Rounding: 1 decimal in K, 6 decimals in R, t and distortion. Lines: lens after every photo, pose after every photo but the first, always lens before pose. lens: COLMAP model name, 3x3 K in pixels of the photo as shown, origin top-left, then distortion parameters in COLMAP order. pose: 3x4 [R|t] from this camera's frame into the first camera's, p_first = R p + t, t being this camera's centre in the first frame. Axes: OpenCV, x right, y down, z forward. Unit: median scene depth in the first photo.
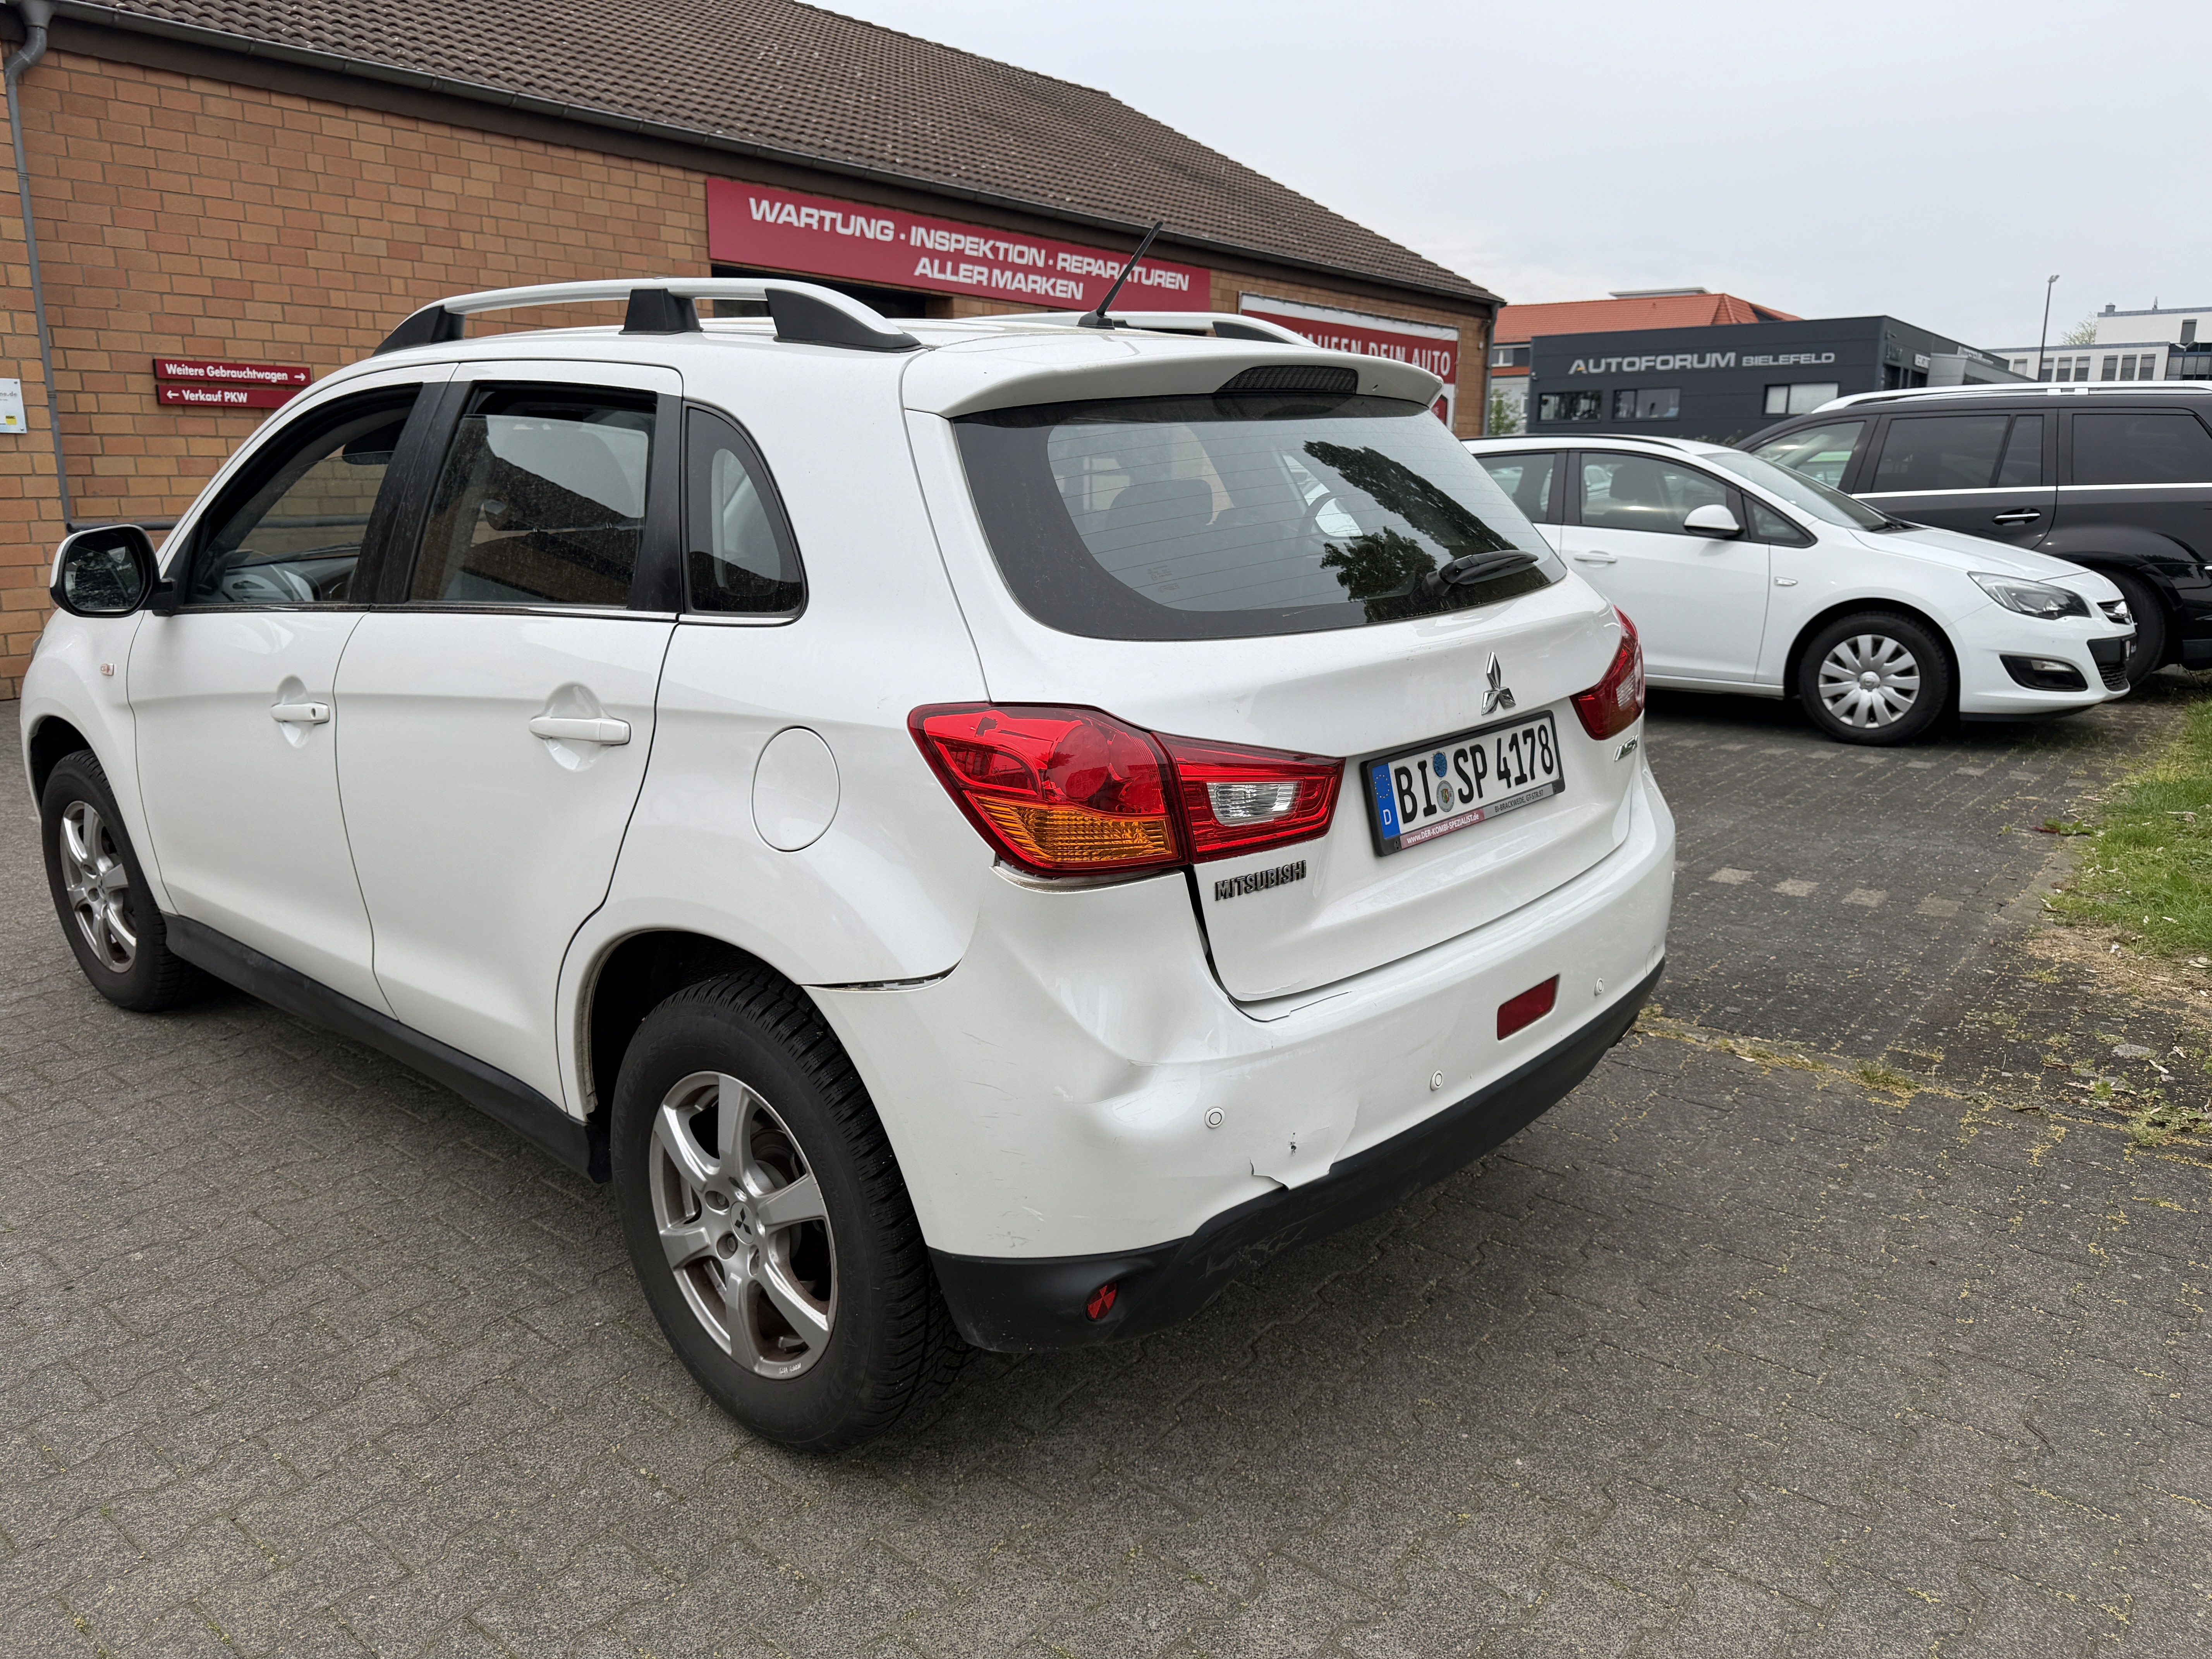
lens RADIAL K [[1603.1, 0, 1068.1], [0, 1603.1, 805.9], [0, 0, 1]] dist [0.008160, -0.008311]
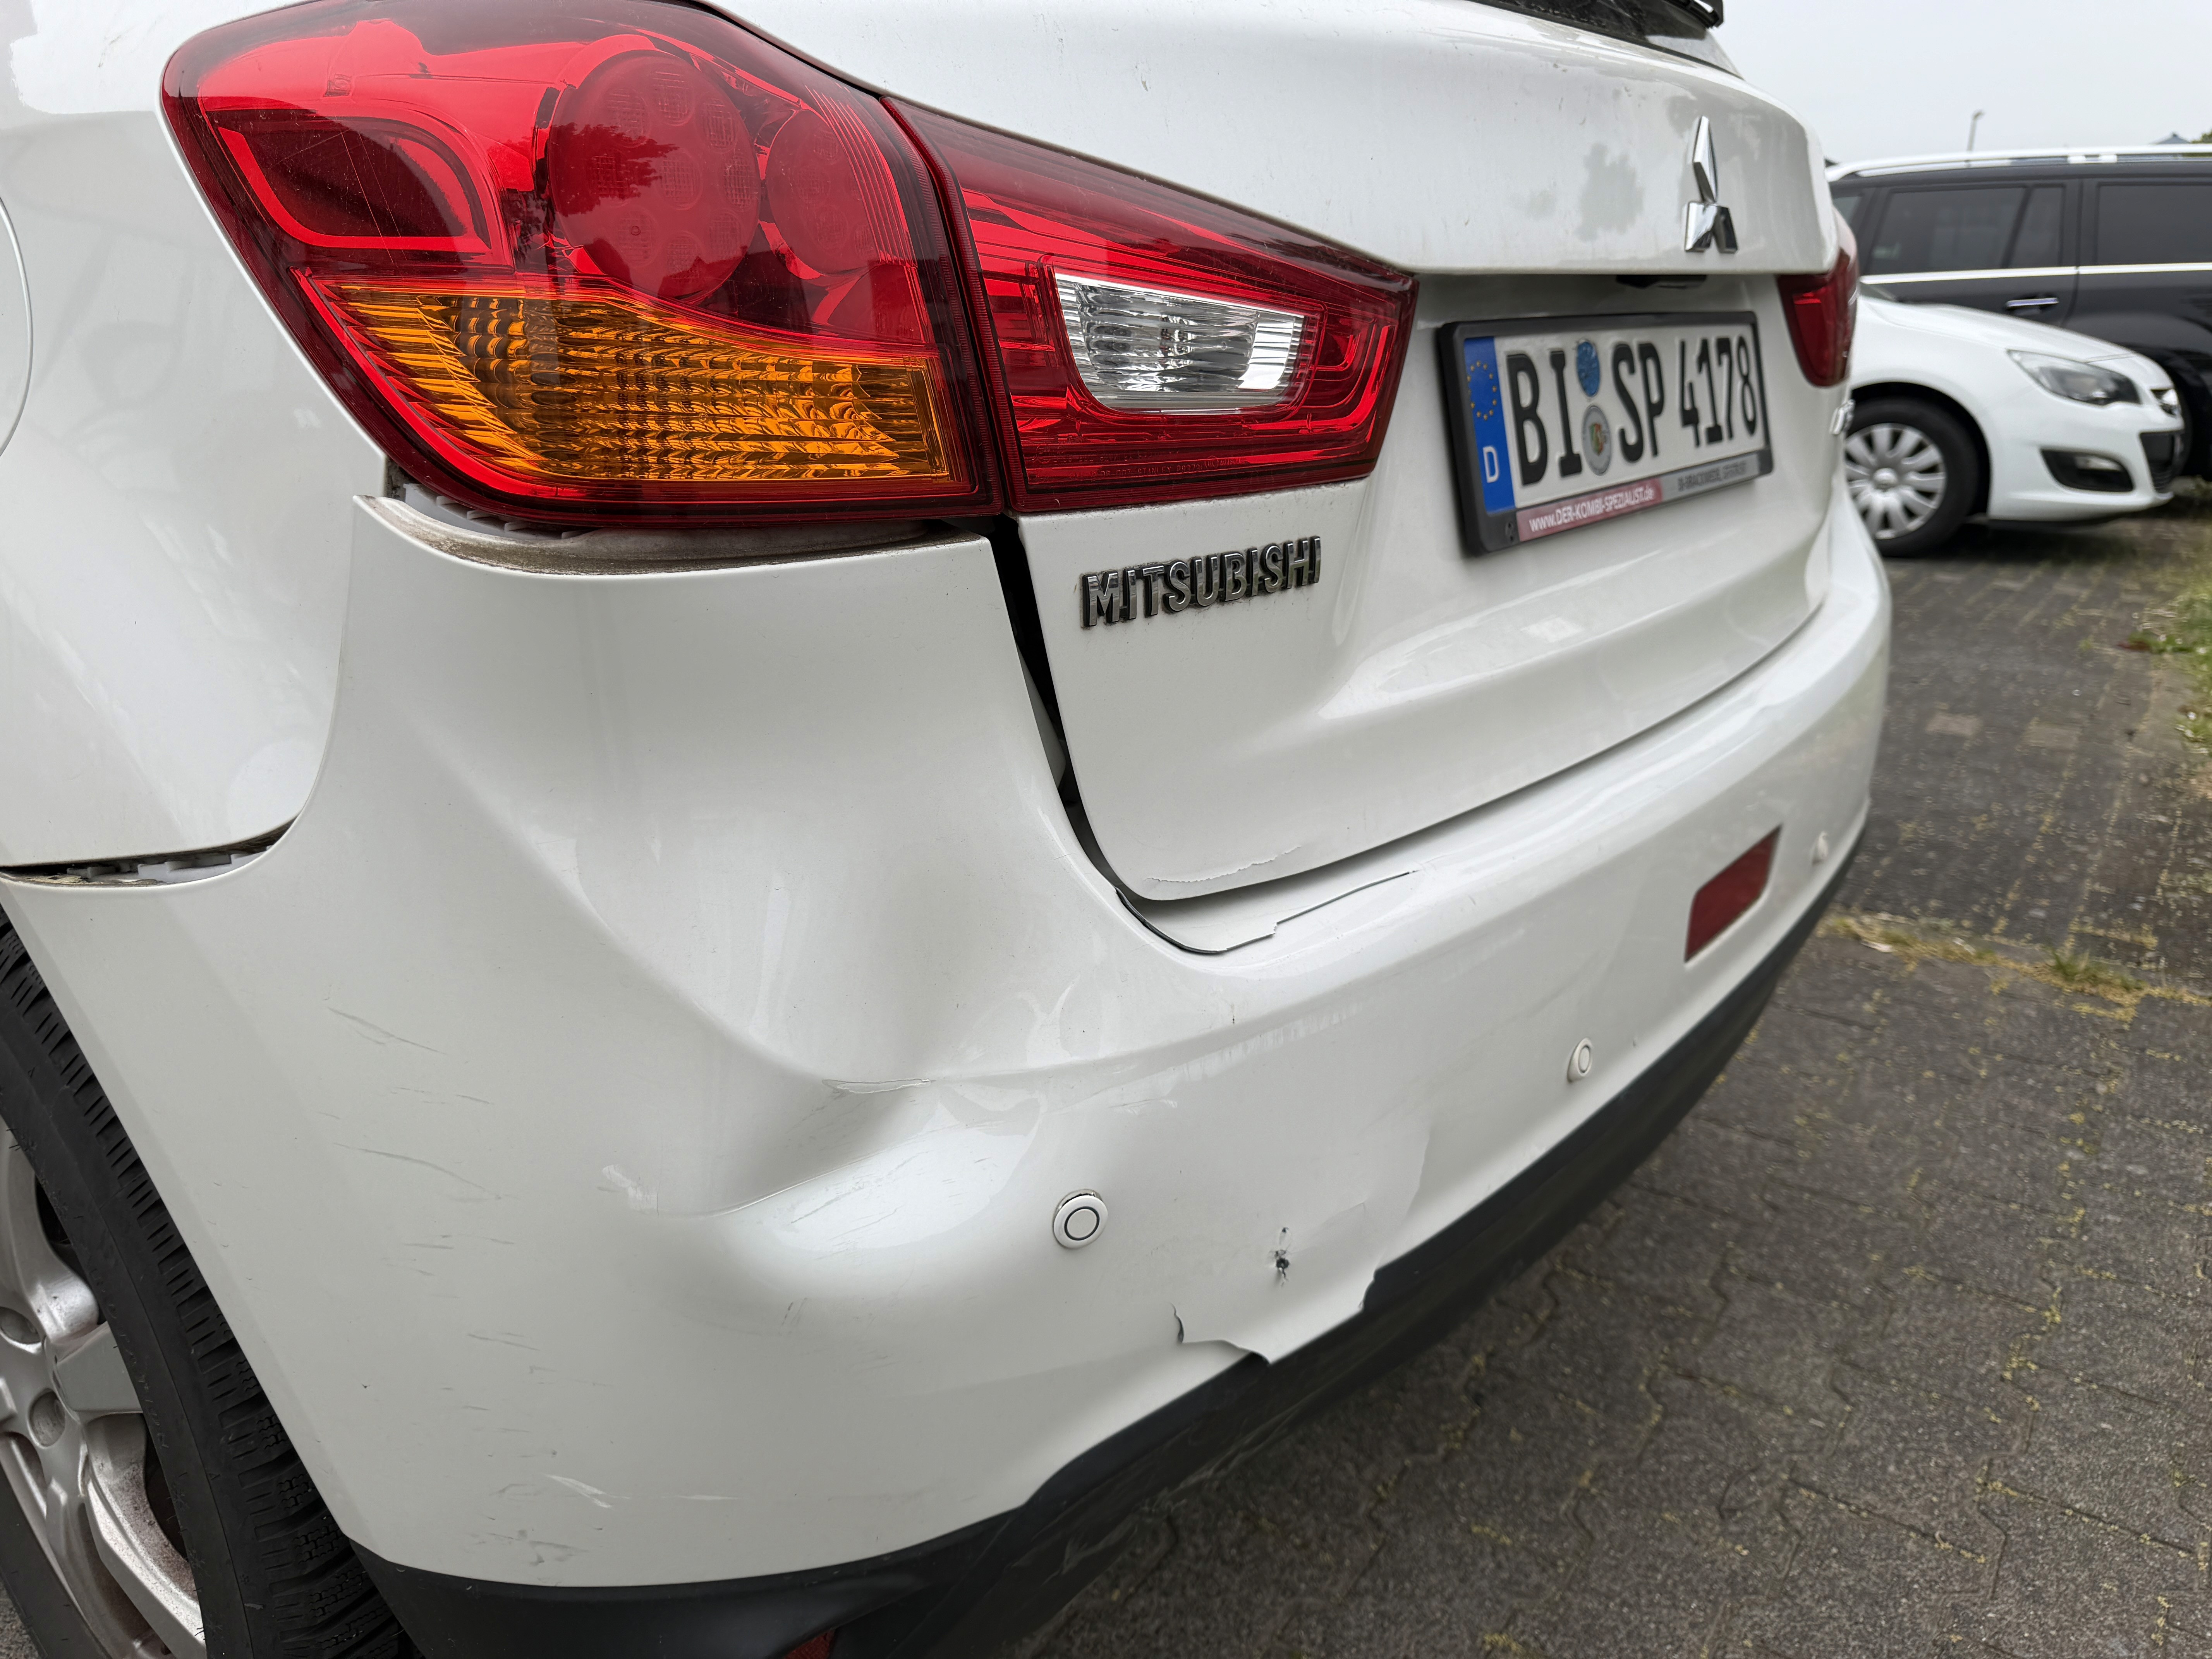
lens RADIAL K [[1603.1, 0, 1090.5], [0, 1603.1, 830.9], [0, 0, 1]] dist [0.008160, -0.008311]
pose [[0.997447, -0.007680, 0.070995, 0.048243], [0.000238, 0.994552, 0.104243, 0.047625], [-0.071409, -0.103960, 0.992015, 0.453941]]
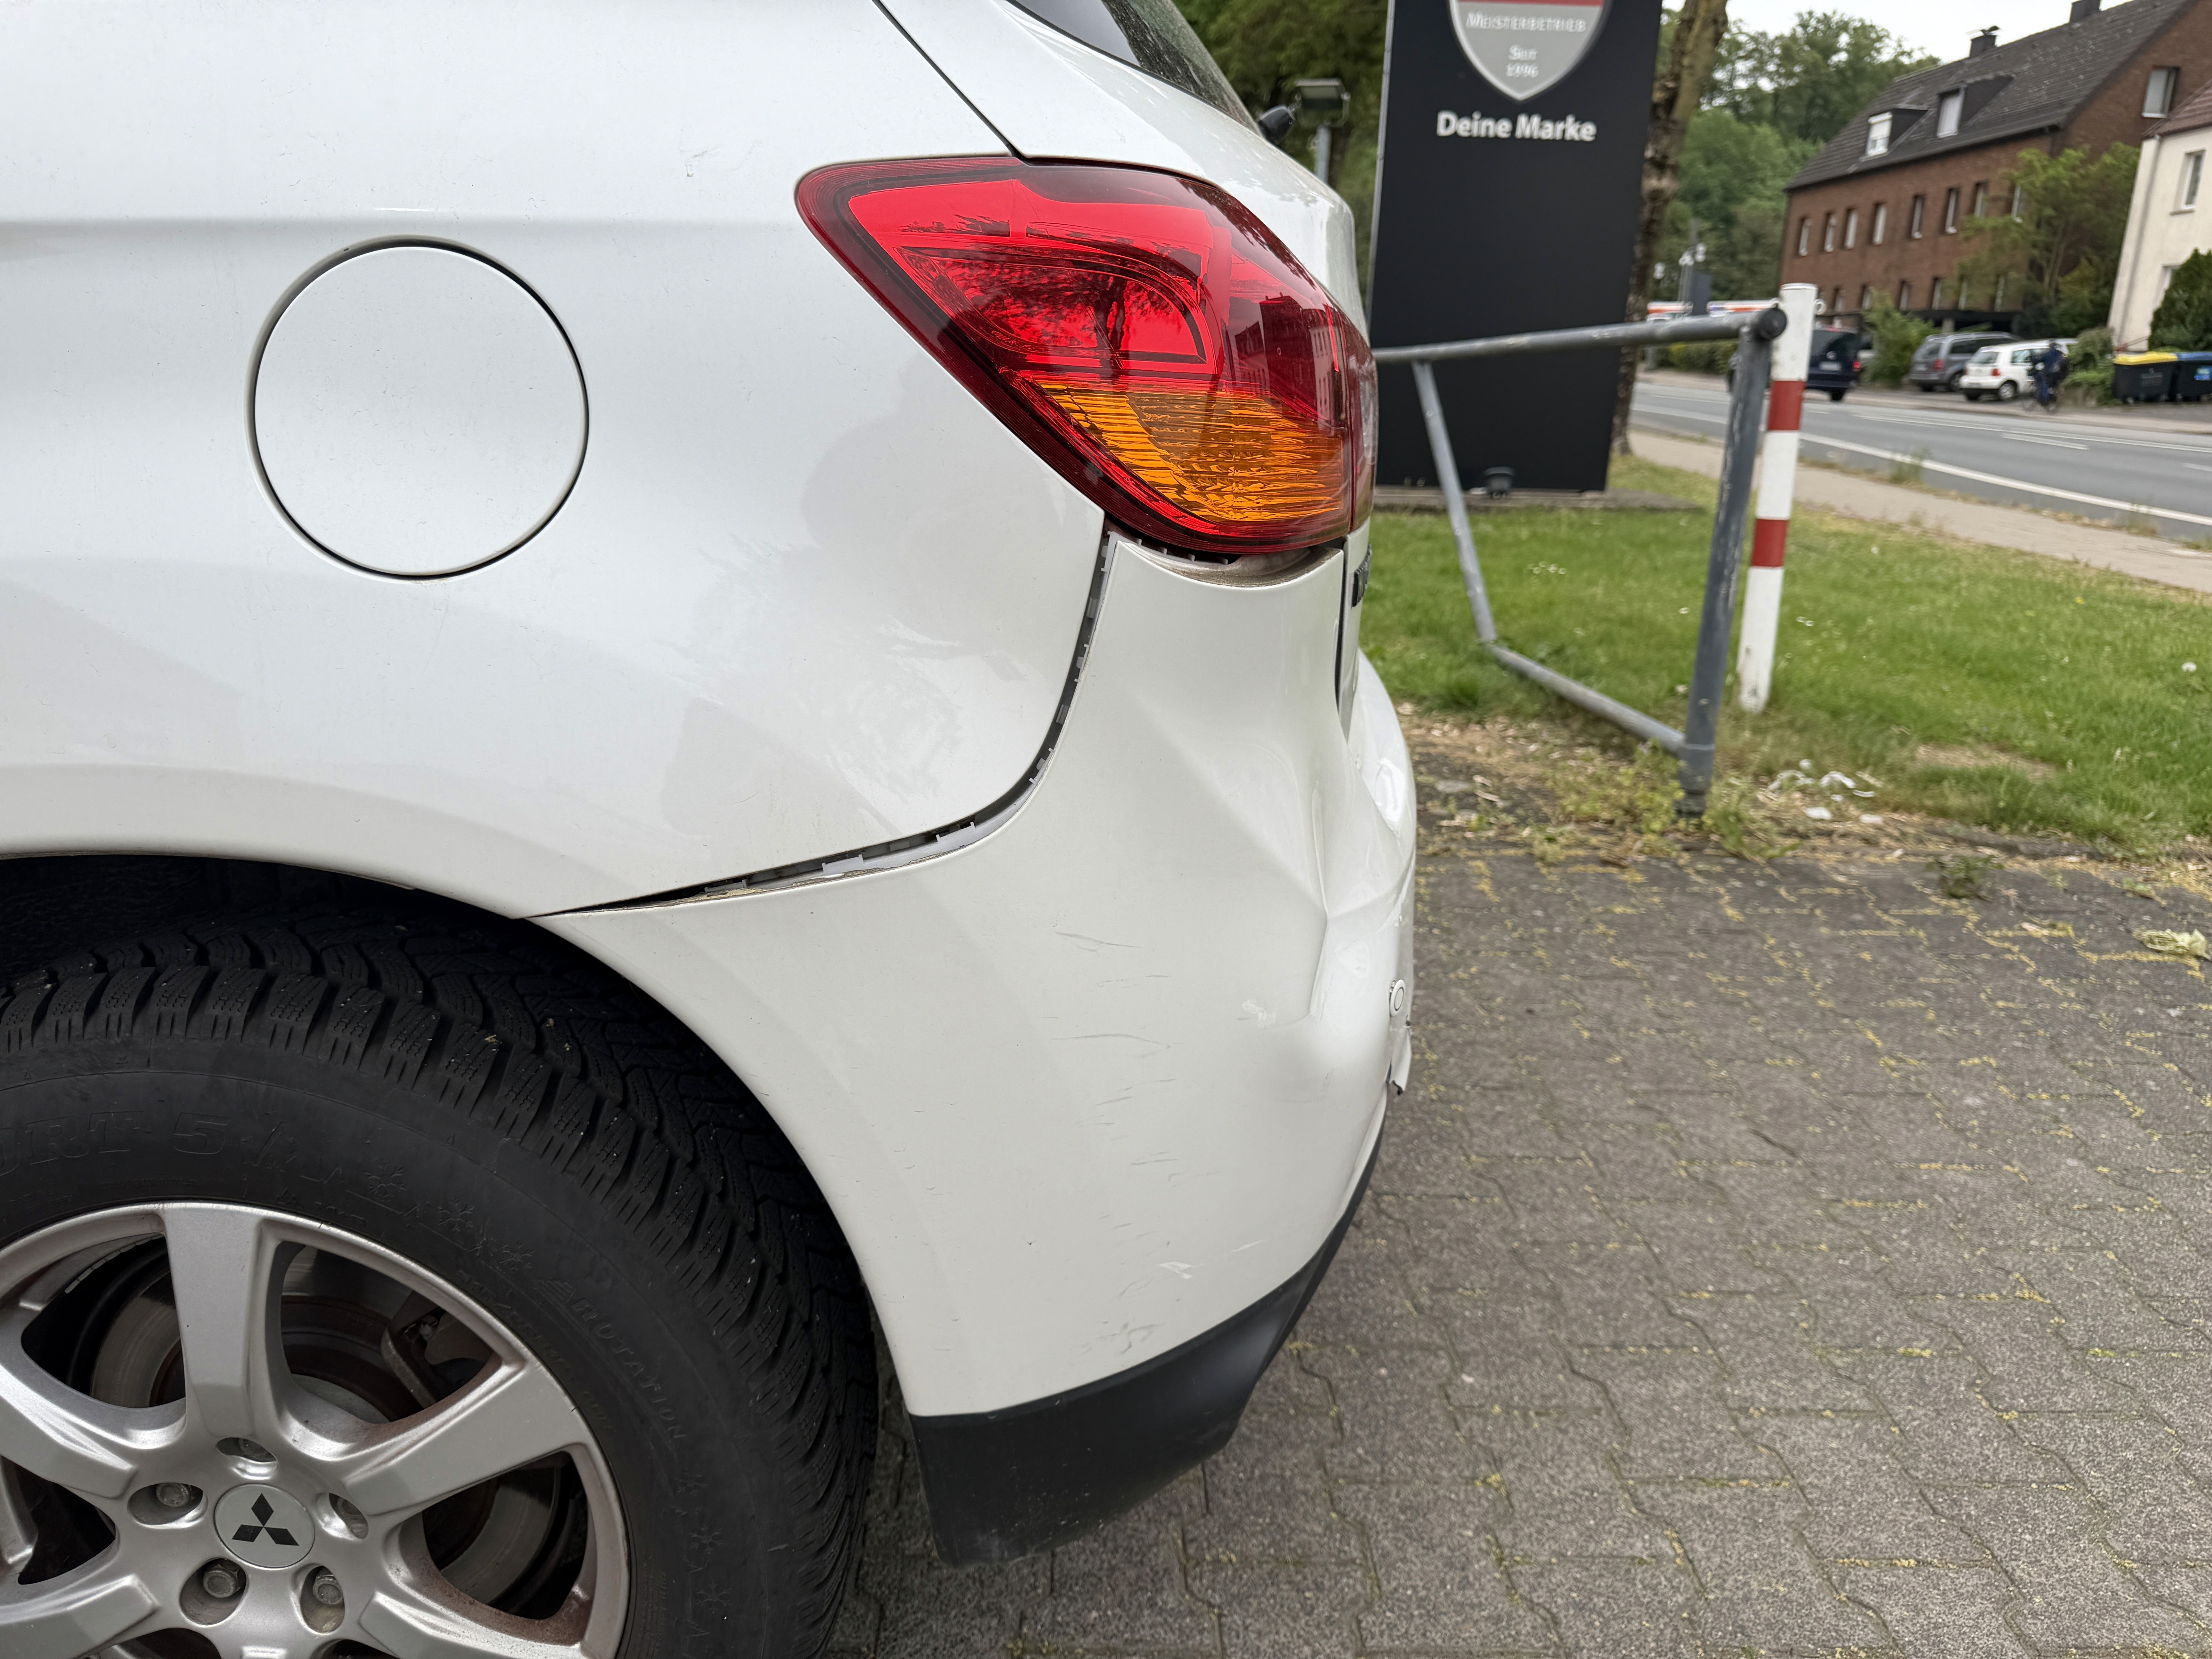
lens RADIAL K [[1603.1, 0, 1126.9], [0, 1603.1, 825.9], [0, 0, 1]] dist [0.008160, -0.008311]
pose [[0.749282, -0.150164, 0.645001, -0.232492], [0.093365, 0.988178, 0.121601, 0.040044], [-0.655636, -0.030893, 0.754445, 0.451972]]
